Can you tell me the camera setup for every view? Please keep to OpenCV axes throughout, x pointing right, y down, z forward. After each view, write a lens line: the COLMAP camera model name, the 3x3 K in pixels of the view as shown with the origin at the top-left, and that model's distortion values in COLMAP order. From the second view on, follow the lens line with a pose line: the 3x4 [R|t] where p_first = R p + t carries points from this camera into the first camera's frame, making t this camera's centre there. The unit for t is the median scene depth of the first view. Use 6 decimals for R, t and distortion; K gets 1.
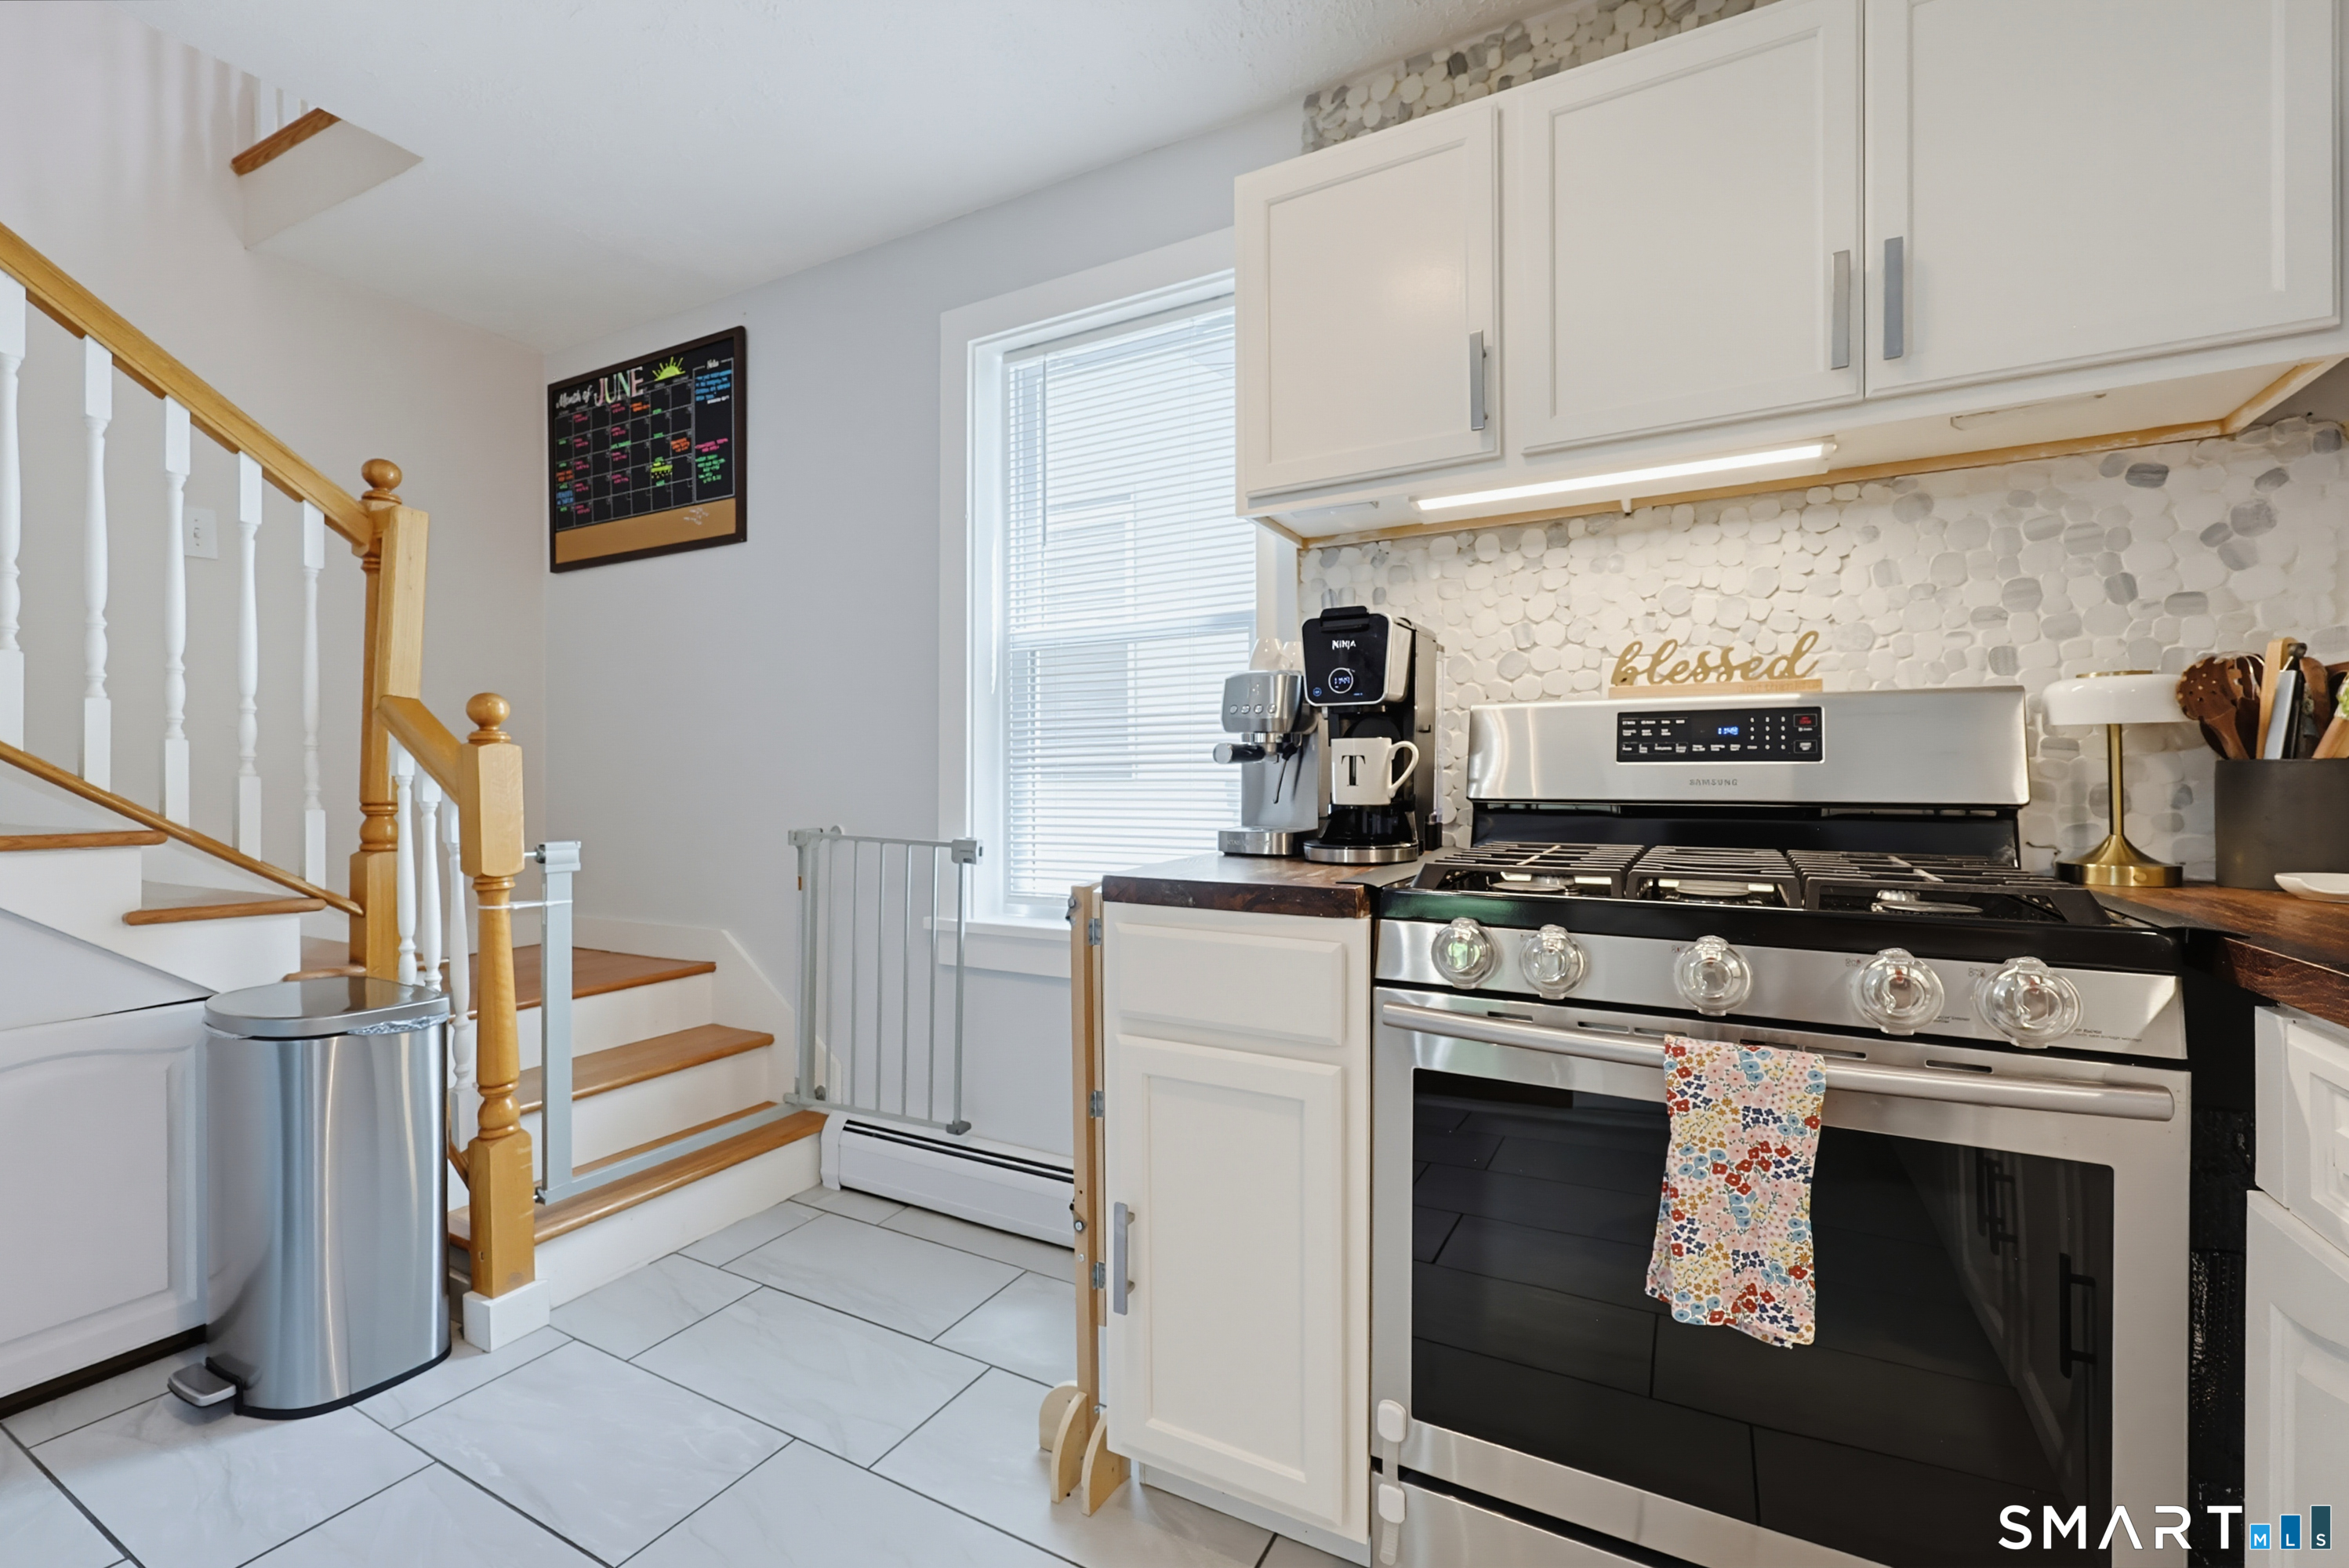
lens RADIAL K [[992.7, 0, 1174.5], [0, 992.7, 784.0], [0, 0, 1]] dist [0.003356, 0.000337]
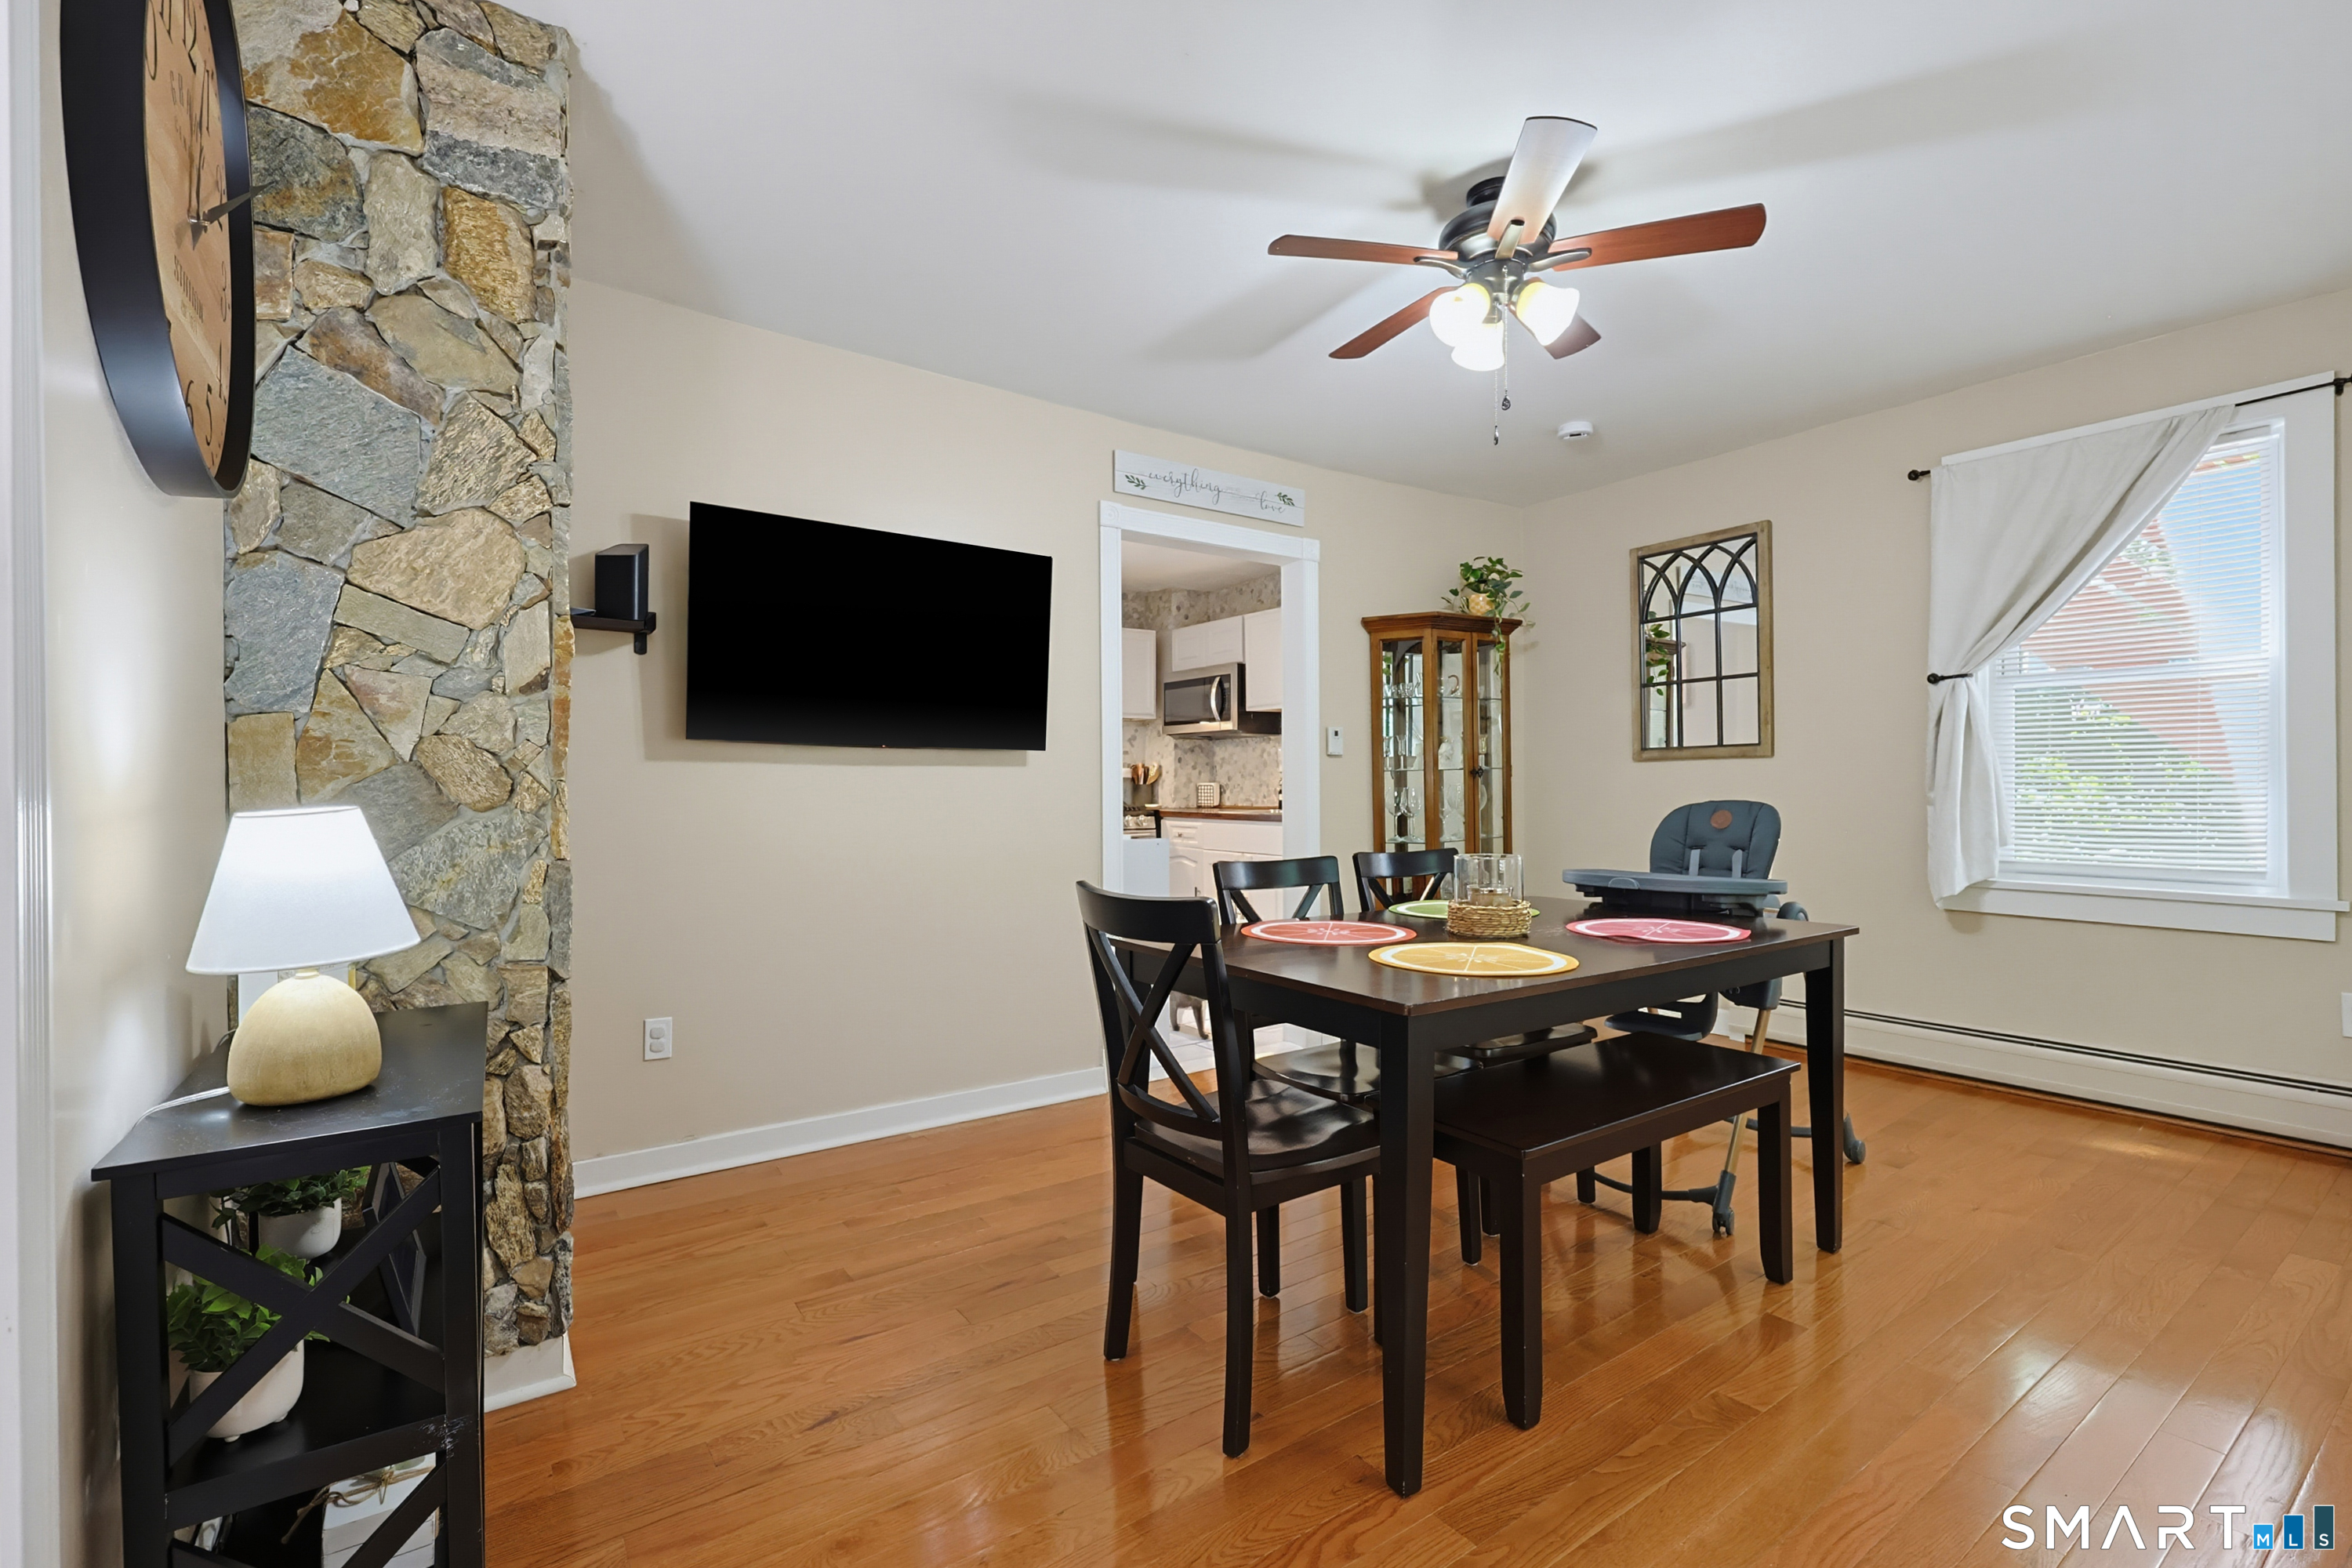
lens RADIAL K [[1025.3, 0, 1176.0], [0, 1025.3, 784.0], [0, 0, 1]] dist [0.001177, -0.000056]
pose [[0.447122, 0.000561, 0.894473, -3.182524], [0.004320, 0.999987, -0.002787, -0.009358], [-0.894463, 0.005110, 0.447113, -1.399149]]
